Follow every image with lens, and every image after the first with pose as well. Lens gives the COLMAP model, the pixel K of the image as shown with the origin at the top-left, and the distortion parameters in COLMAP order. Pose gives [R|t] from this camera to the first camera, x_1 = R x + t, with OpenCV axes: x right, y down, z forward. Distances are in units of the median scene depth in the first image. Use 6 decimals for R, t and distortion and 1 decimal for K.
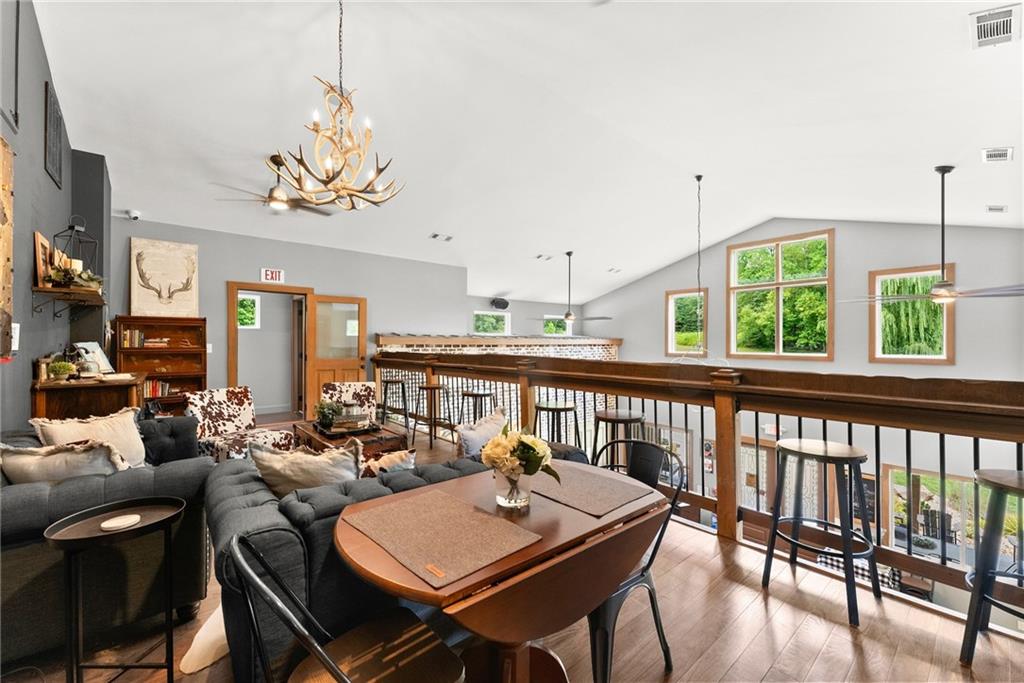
lens RADIAL K [[410.7, 0, 512.0], [0, 410.7, 341.5], [0, 0, 1]] dist [0.001061, 0.000028]
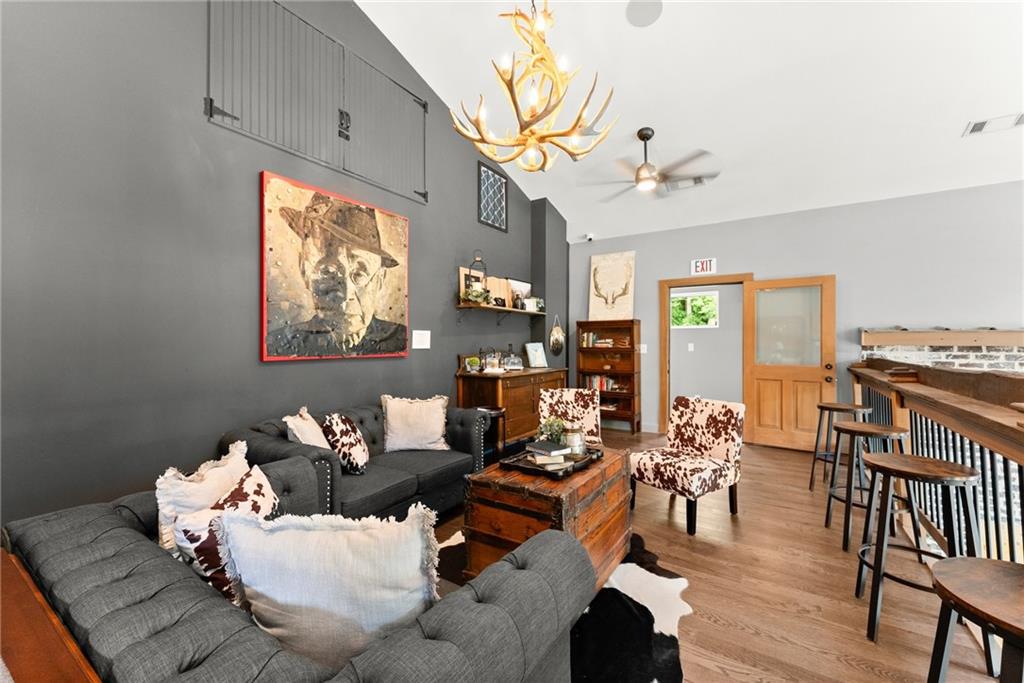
lens RADIAL K [[410.7, 0, 512.0], [0, 410.7, 341.5], [0, 0, 1]] dist [0.001061, 0.000028]
pose [[0.296489, -0.005082, -0.955023, 0.159923], [0.004328, 0.999983, -0.003978, 0.001609], [0.955026, -0.002954, 0.296506, 0.425452]]
